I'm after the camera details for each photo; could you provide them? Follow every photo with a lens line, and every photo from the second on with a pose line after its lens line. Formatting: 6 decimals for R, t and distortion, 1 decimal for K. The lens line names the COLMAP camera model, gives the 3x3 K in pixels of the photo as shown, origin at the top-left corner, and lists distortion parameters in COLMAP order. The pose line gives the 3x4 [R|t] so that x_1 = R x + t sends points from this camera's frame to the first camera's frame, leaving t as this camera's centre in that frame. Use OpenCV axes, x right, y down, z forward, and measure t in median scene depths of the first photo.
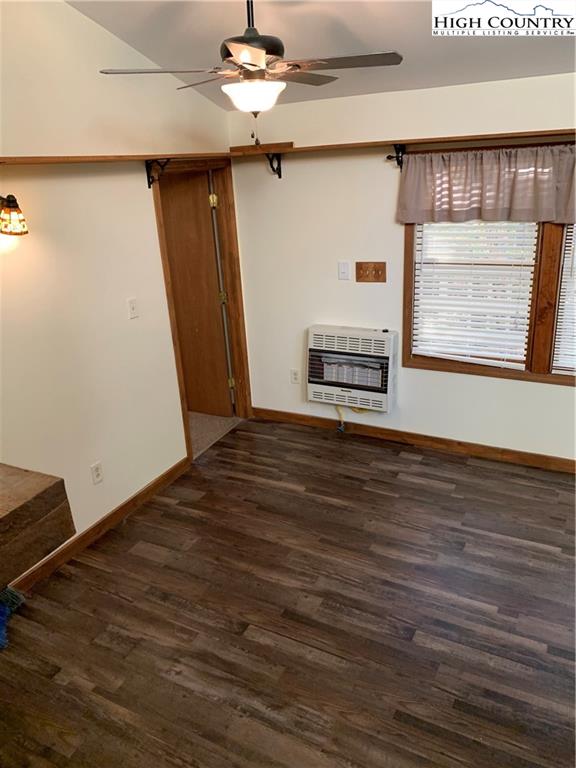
lens RADIAL K [[585.7, 0, 284.4], [0, 585.7, 371.9], [0, 0, 1]] dist [0.029110, -0.029973]
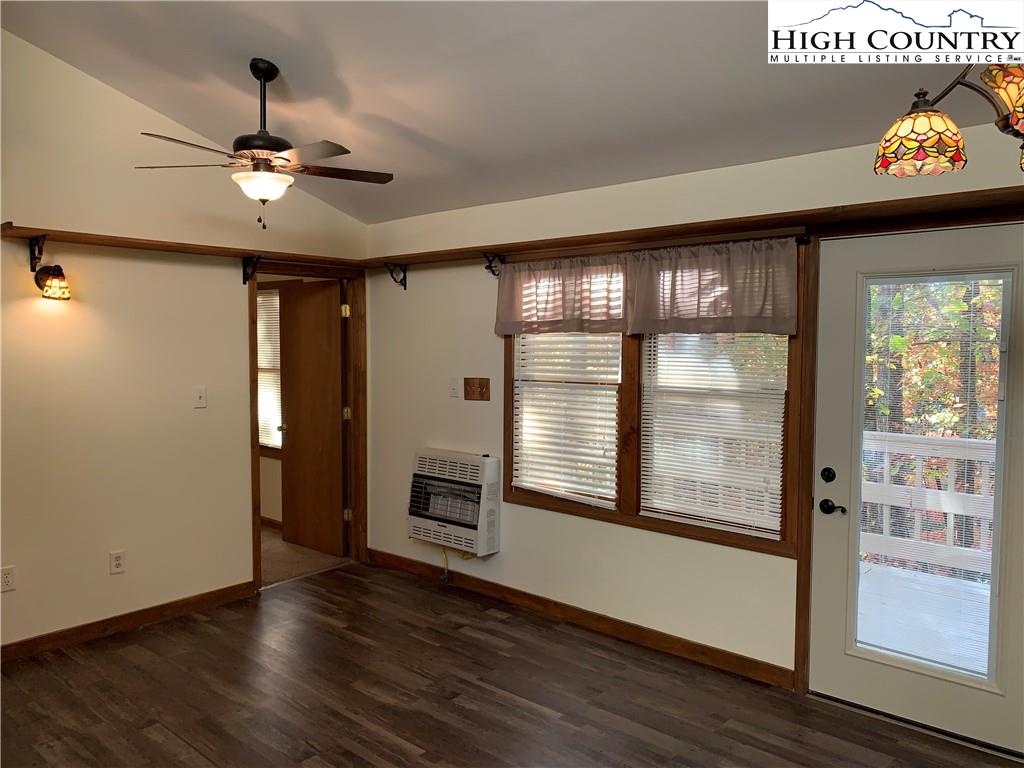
lens RADIAL K [[780.9, 0, 506.6], [0, 780.9, 377.8], [0, 0, 1]] dist [0.029110, -0.029973]
pose [[0.968169, 0.066754, -0.241233, 0.491554], [-0.132669, 0.954119, -0.268433, 0.128370], [0.212246, 0.291893, 0.932604, -0.098743]]
